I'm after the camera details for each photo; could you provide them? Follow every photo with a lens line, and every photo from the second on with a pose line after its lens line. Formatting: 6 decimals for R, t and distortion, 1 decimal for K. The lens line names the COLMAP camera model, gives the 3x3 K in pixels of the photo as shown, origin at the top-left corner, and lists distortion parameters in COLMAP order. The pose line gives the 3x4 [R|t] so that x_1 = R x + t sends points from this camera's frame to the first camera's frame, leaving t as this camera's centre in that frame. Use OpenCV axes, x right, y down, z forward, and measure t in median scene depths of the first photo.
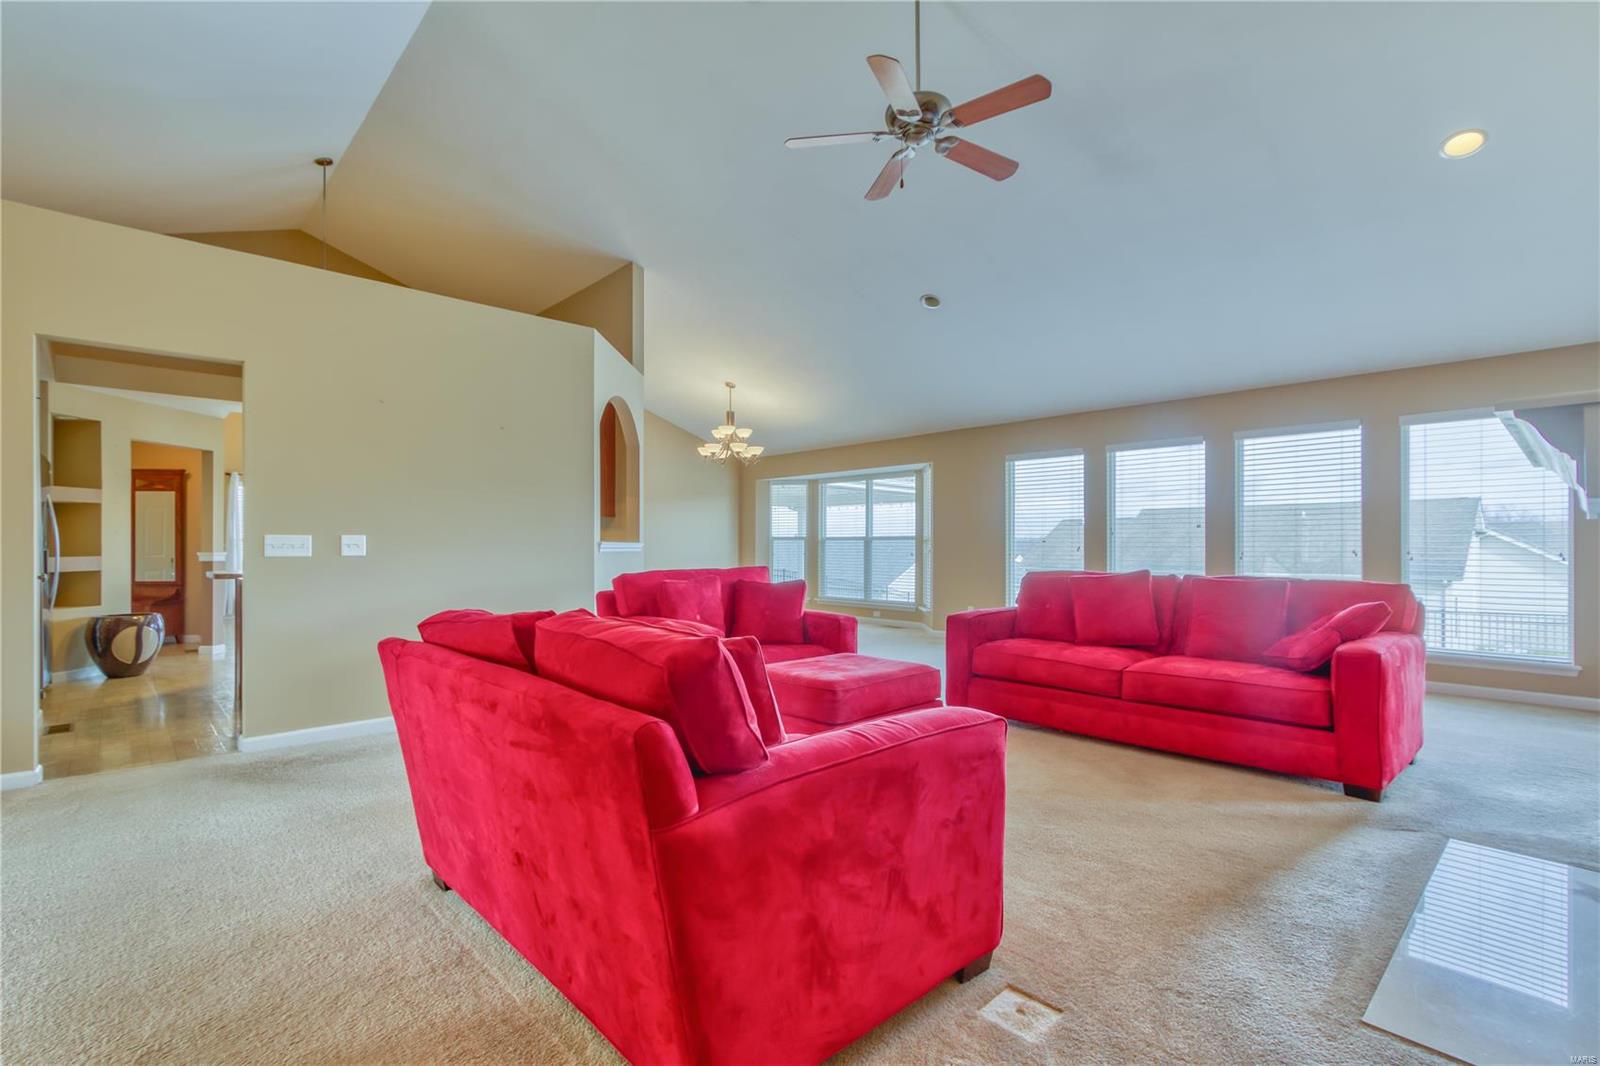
lens RADIAL K [[735.1, 0, 805.4], [0, 735.1, 546.0], [0, 0, 1]] dist [-0.004186, 0.002243]
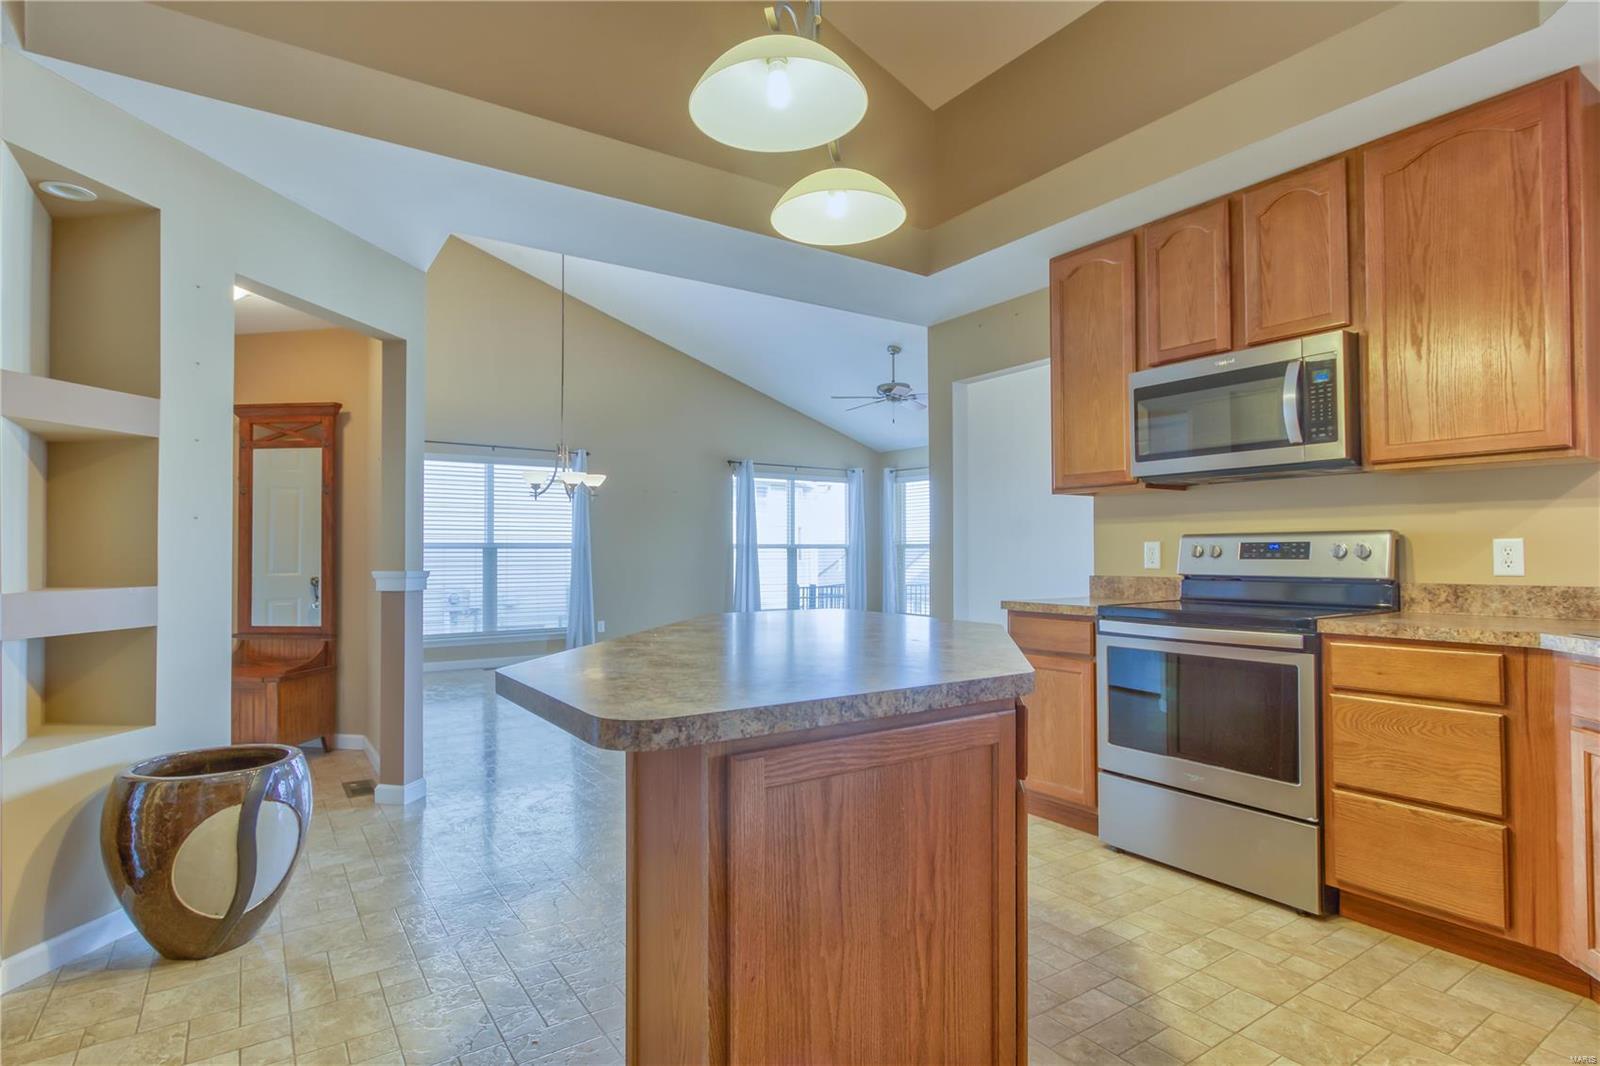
lens RADIAL K [[832.1, 0, 799.0], [0, 832.1, 542.9], [0, 0, 1]] dist [-0.003535, 0.000379]
pose [[0.985734, -0.005898, -0.168205, -0.583438], [0.003460, 0.999885, -0.014782, 0.000272], [0.168273, 0.013989, 0.985641, 0.653134]]
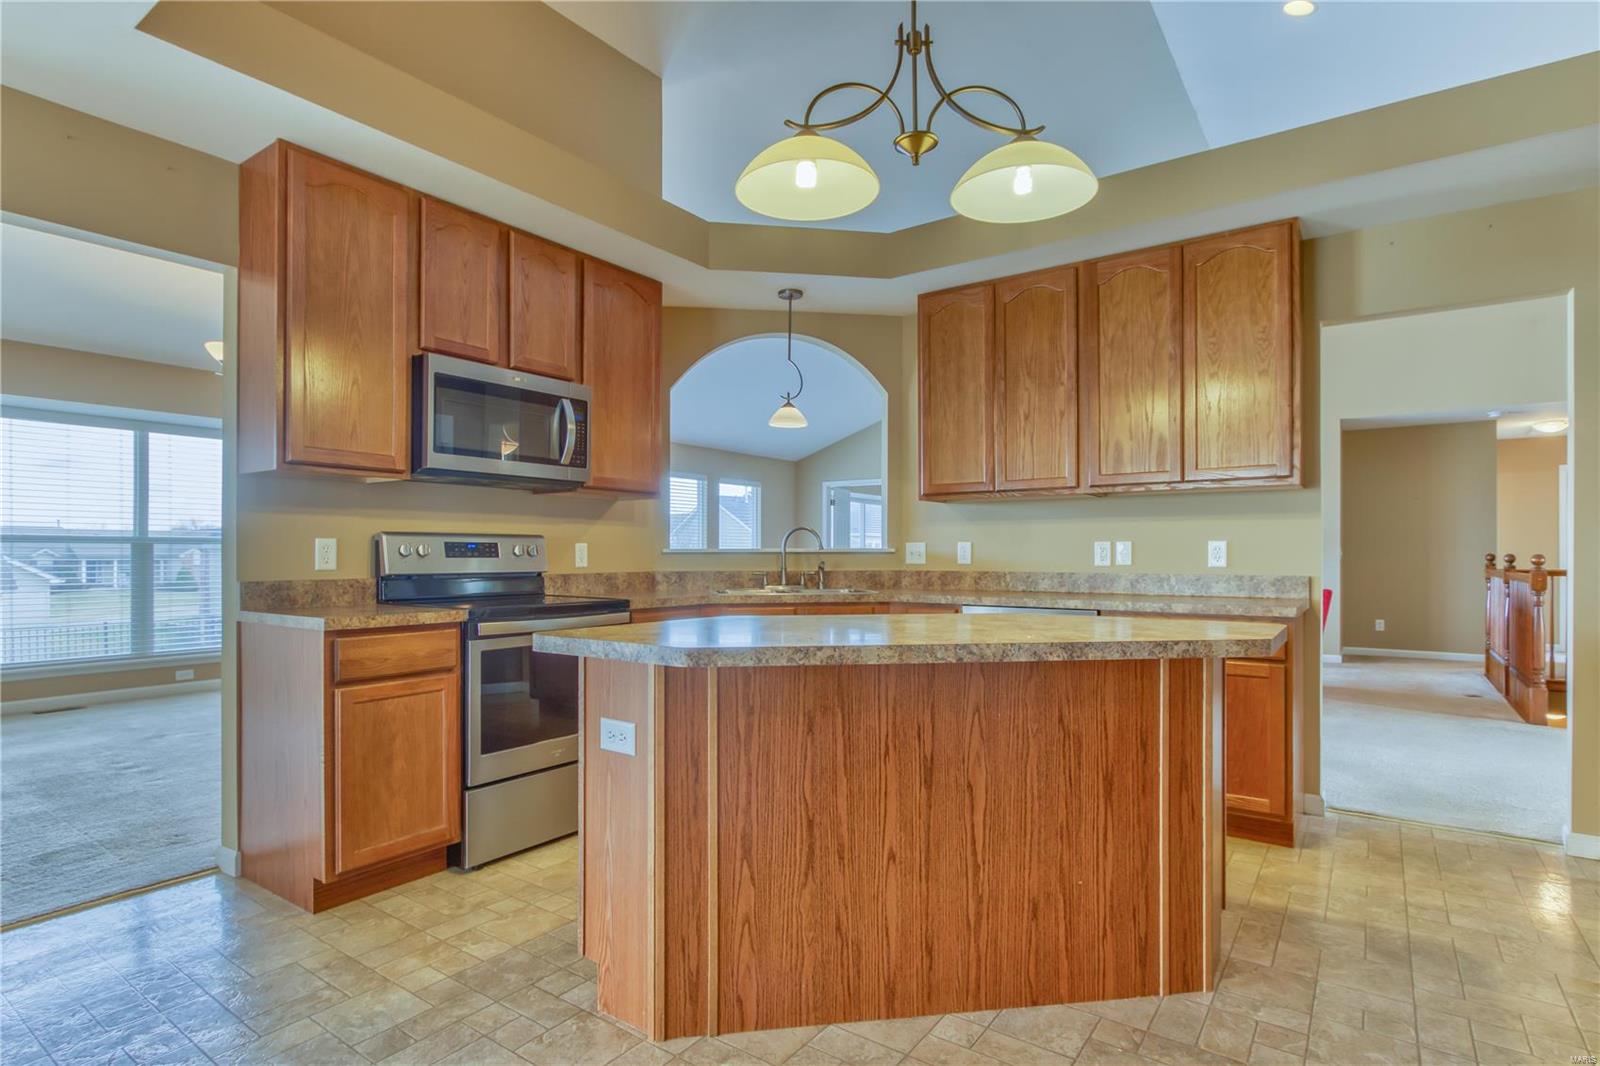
lens RADIAL K [[832.1, 0, 793.7], [0, 832.1, 546.2], [0, 0, 1]] dist [-0.003535, 0.000379]
pose [[-0.182443, 0.007791, 0.983185, -0.942253], [0.001102, 0.999970, -0.007719, 0.000679], [-0.983216, -0.000325, -0.182447, 1.054124]]
